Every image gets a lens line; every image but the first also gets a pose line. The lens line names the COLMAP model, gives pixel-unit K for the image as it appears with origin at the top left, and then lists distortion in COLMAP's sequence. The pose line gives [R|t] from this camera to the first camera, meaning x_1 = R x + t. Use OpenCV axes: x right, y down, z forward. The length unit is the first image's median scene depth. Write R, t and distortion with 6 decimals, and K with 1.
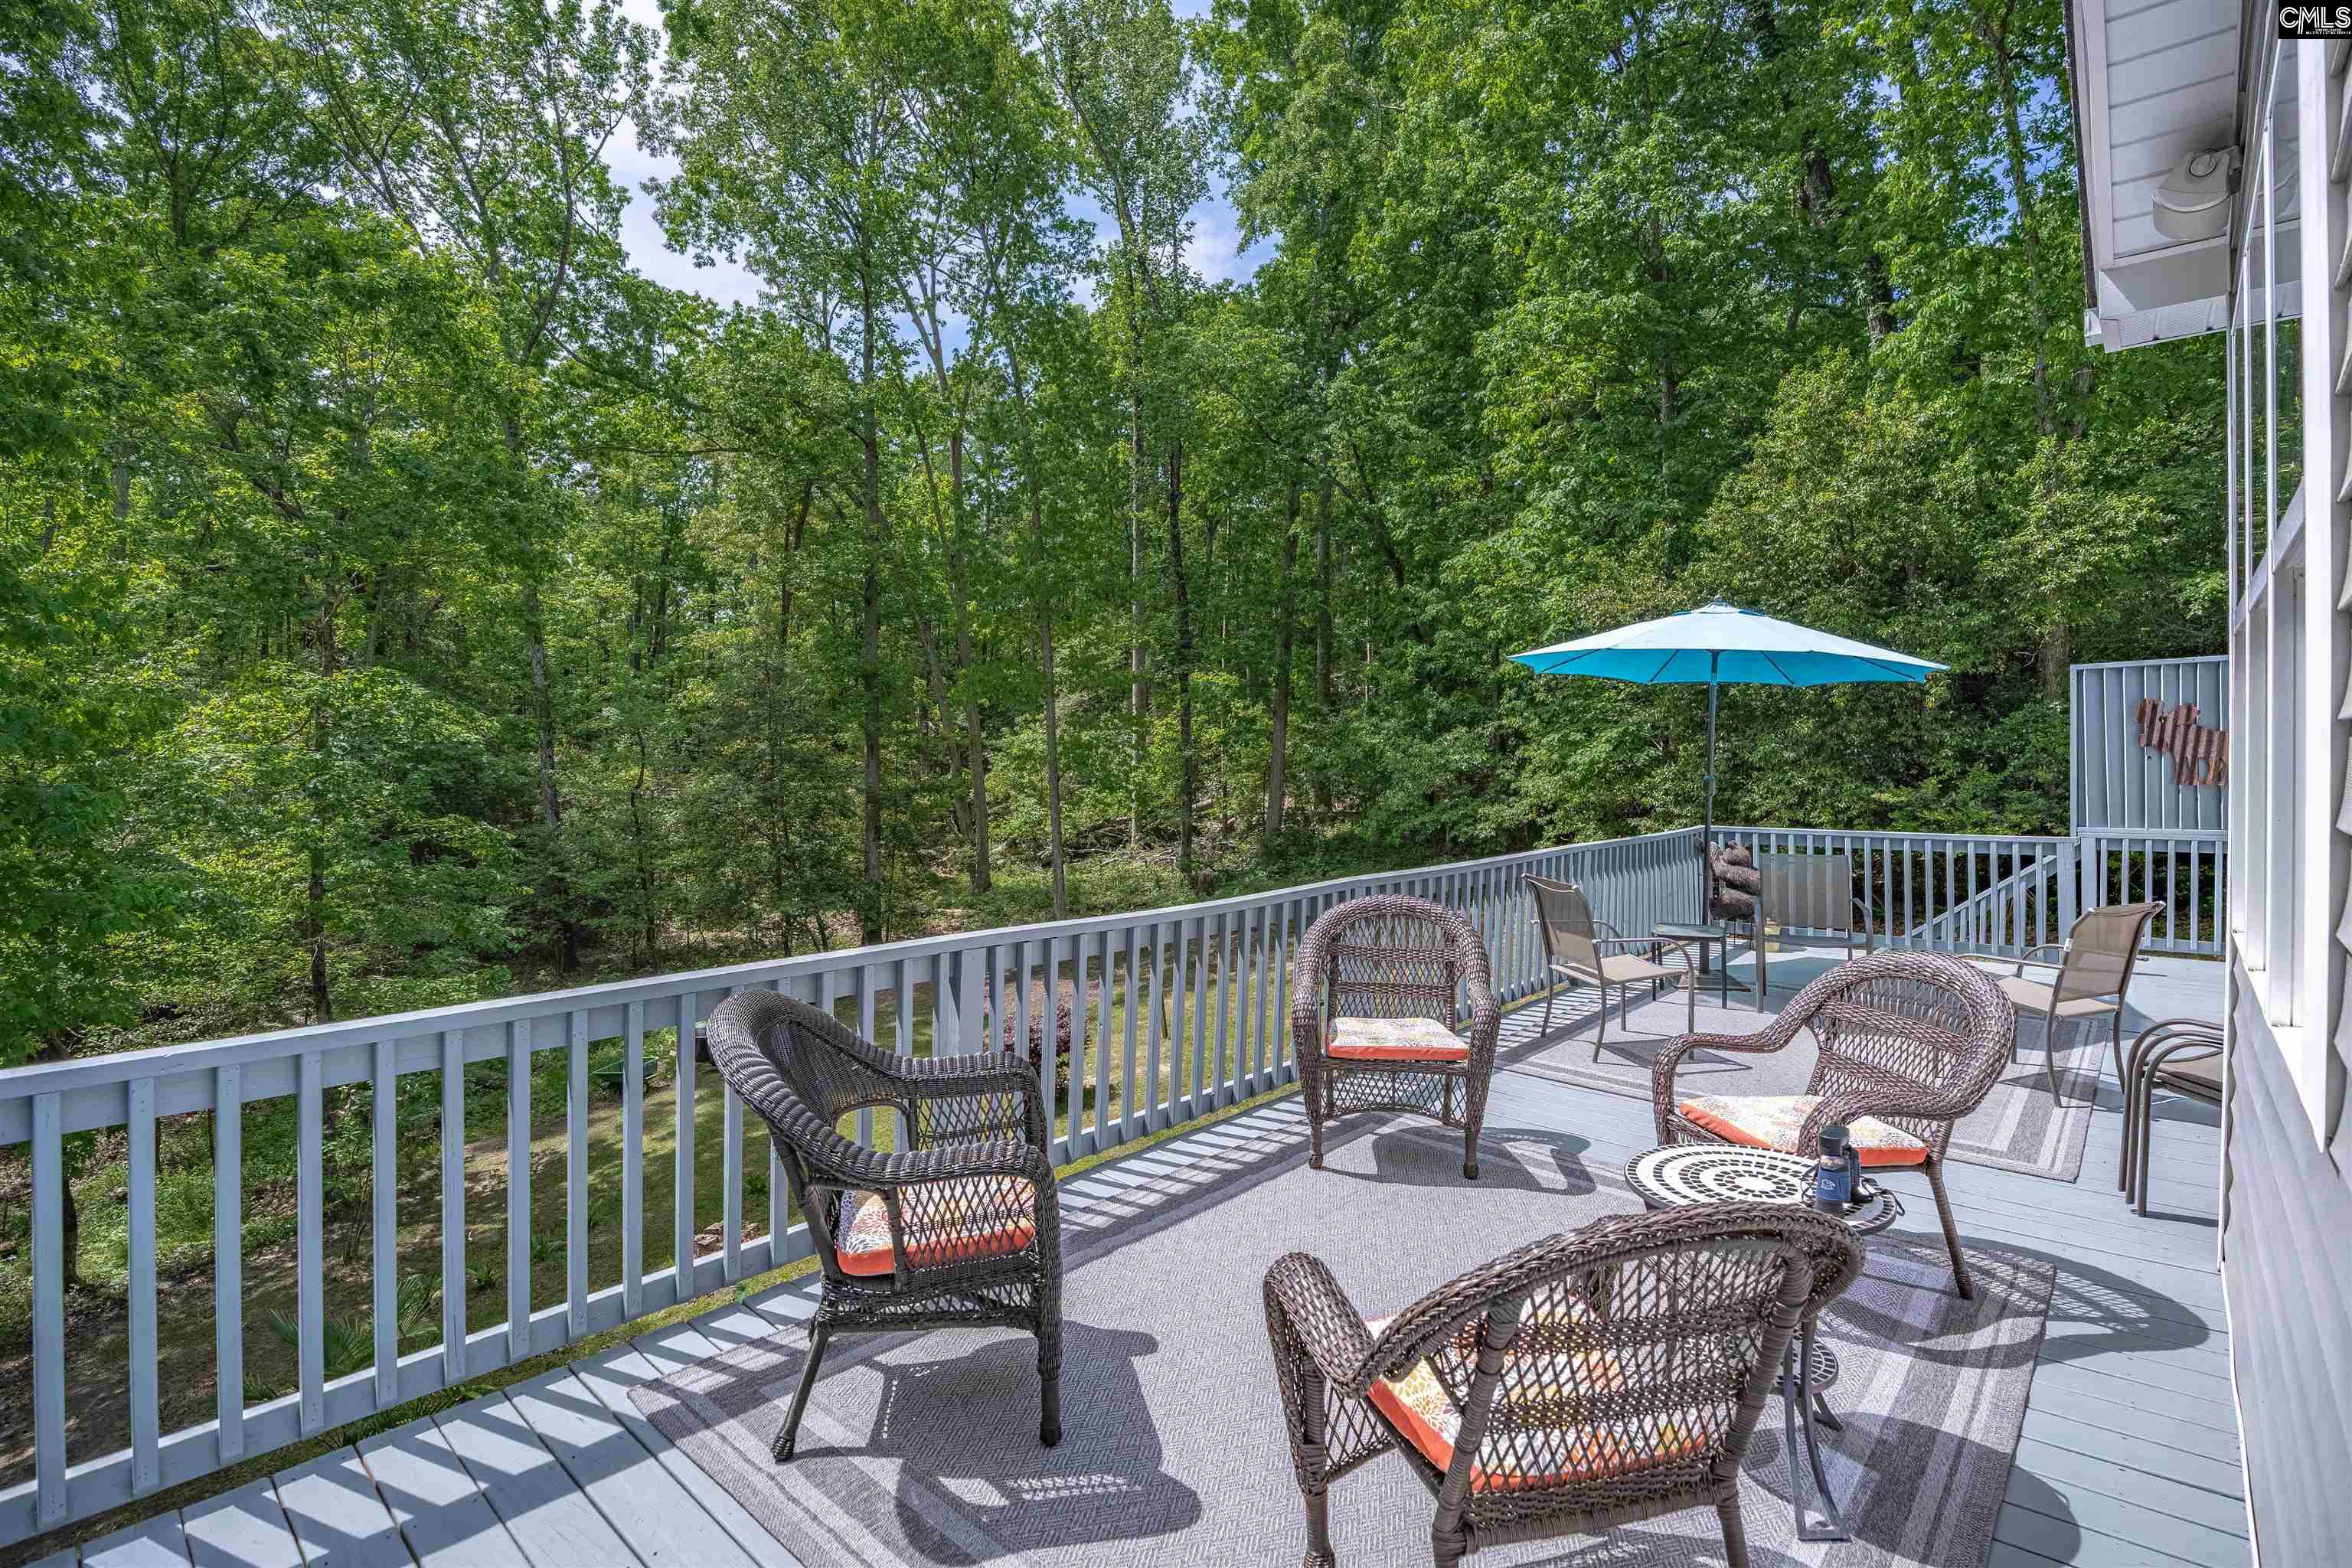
lens RADIAL K [[1095.9, 0, 1177.7], [0, 1095.9, 768.9], [0, 0, 1]] dist [-0.000696, -0.000152]
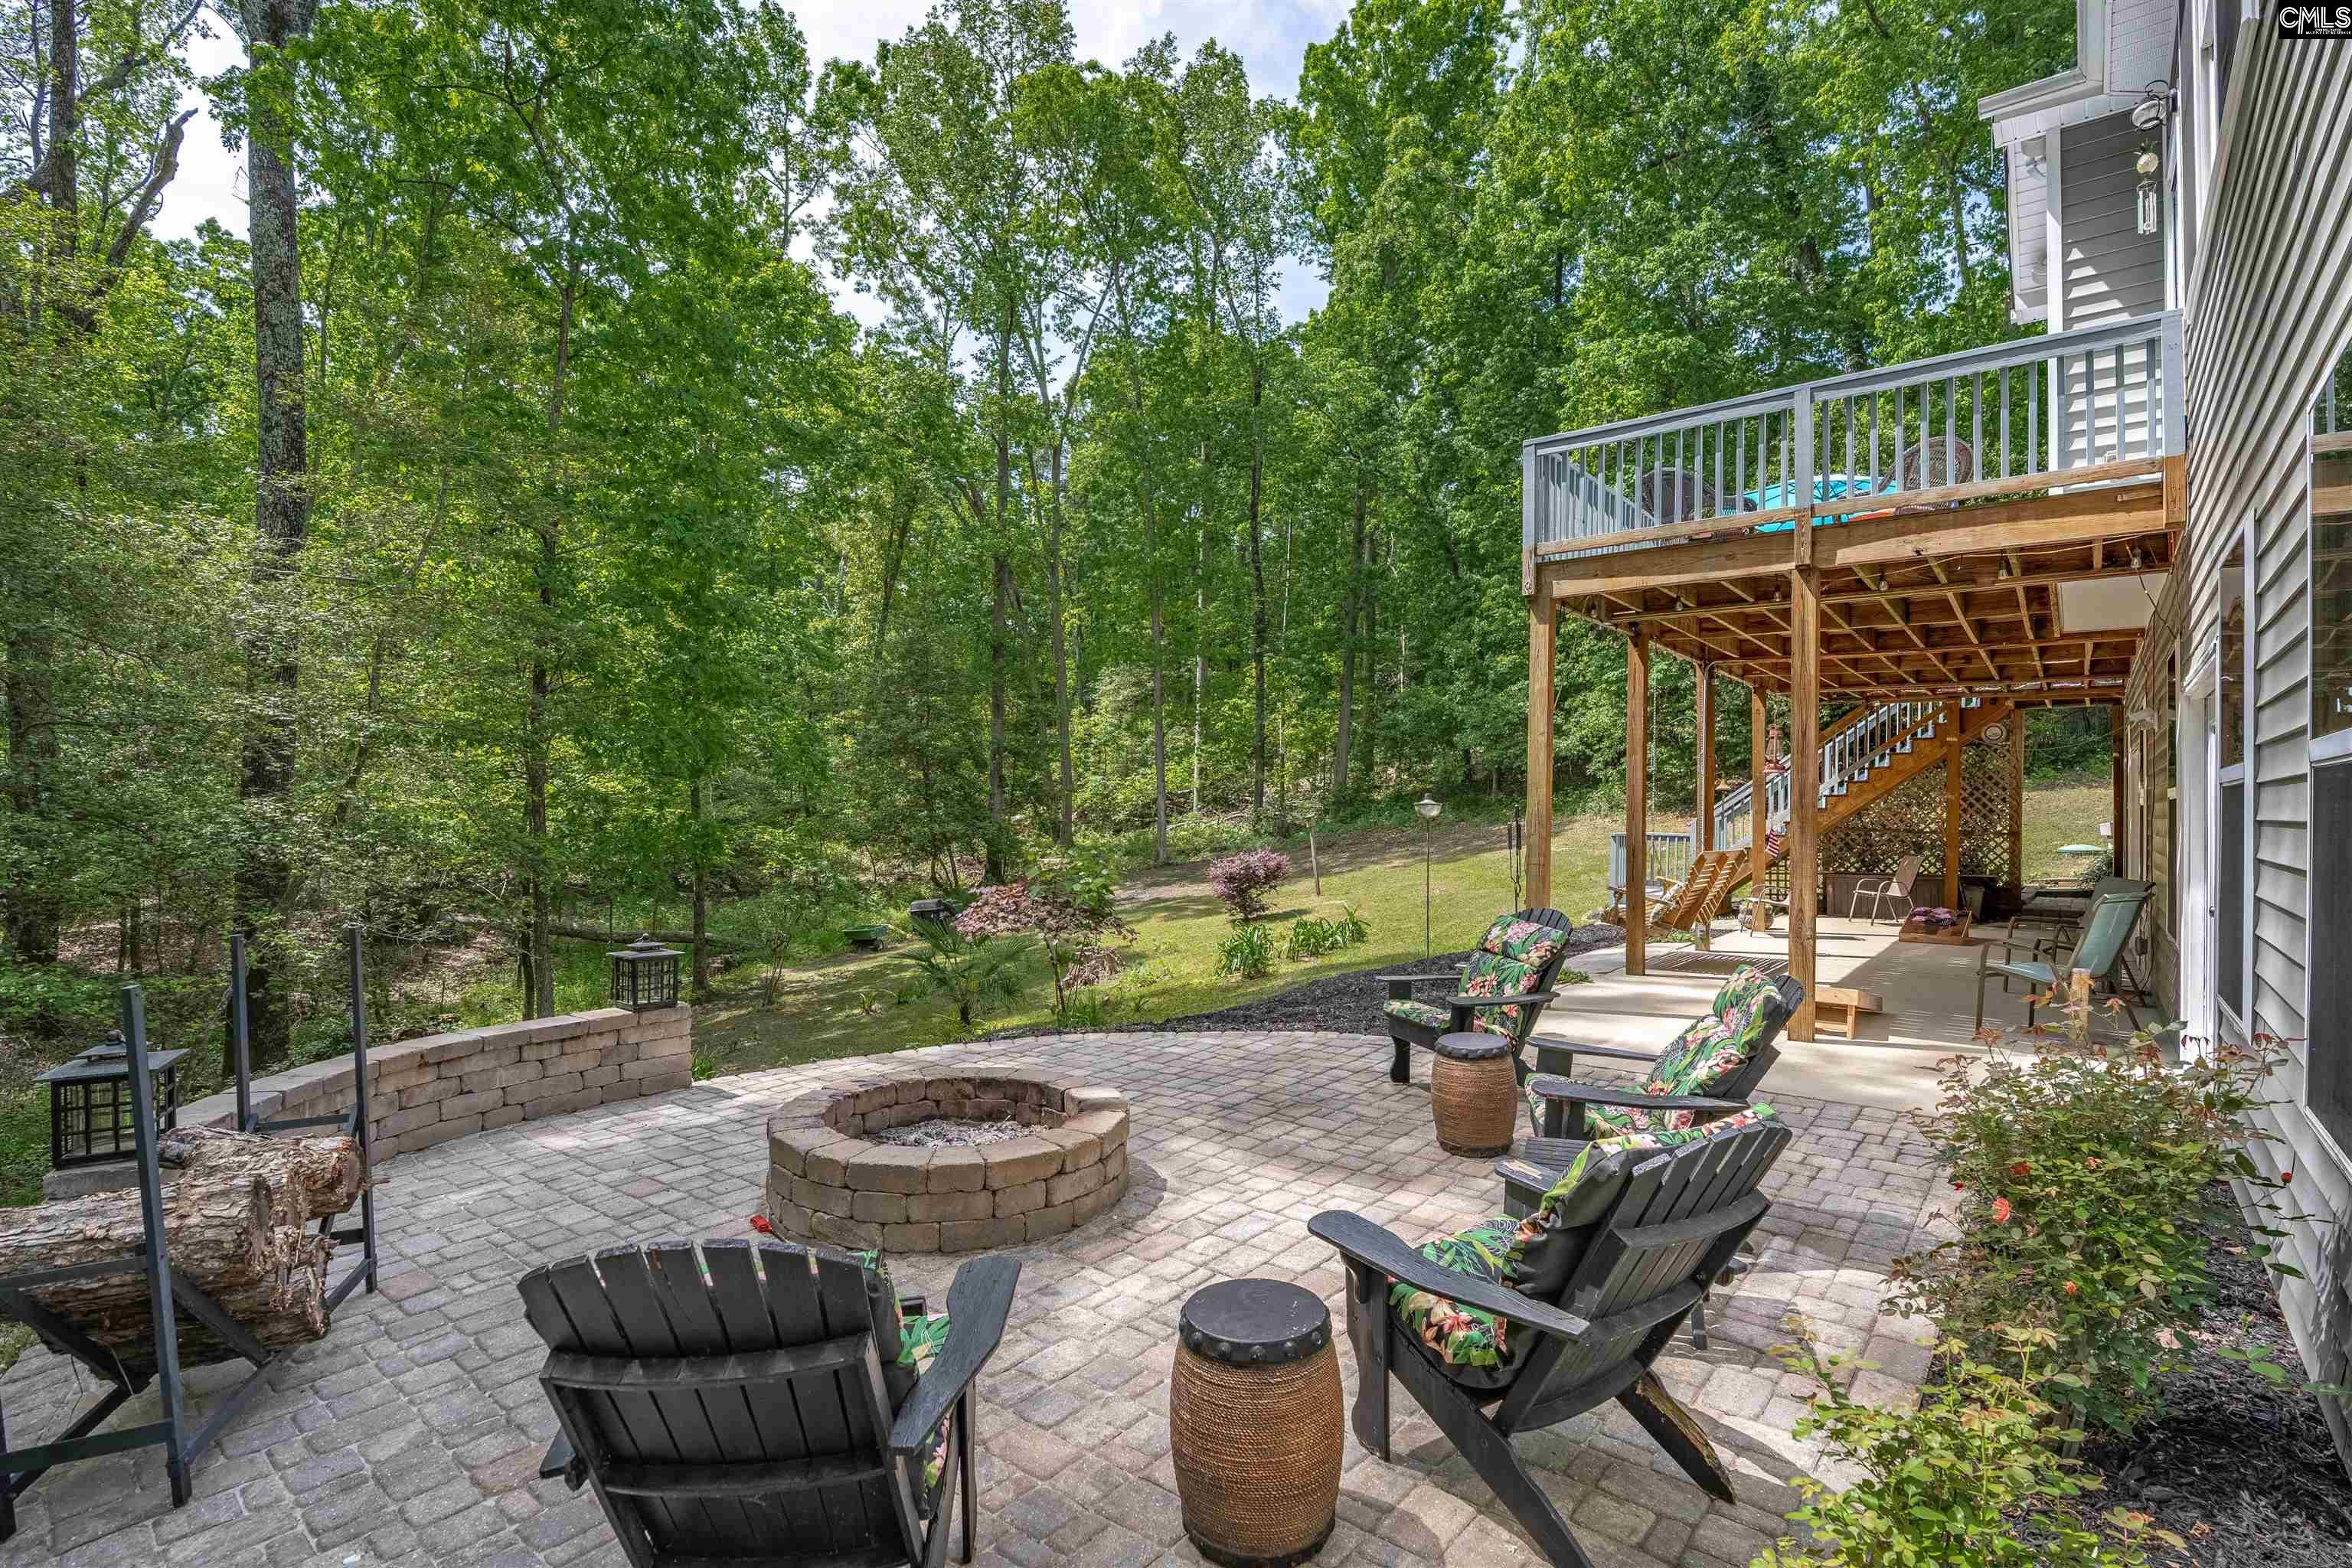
lens RADIAL K [[1095.9, 0, 1174.1], [0, 1095.9, 795.4], [0, 0, 1]] dist [-0.000696, -0.000152]
pose [[0.998795, 0.019411, 0.045072, -0.198804], [-0.018526, 0.999629, -0.019962, 0.128352], [-0.045443, 0.019103, 0.998784, -0.234069]]
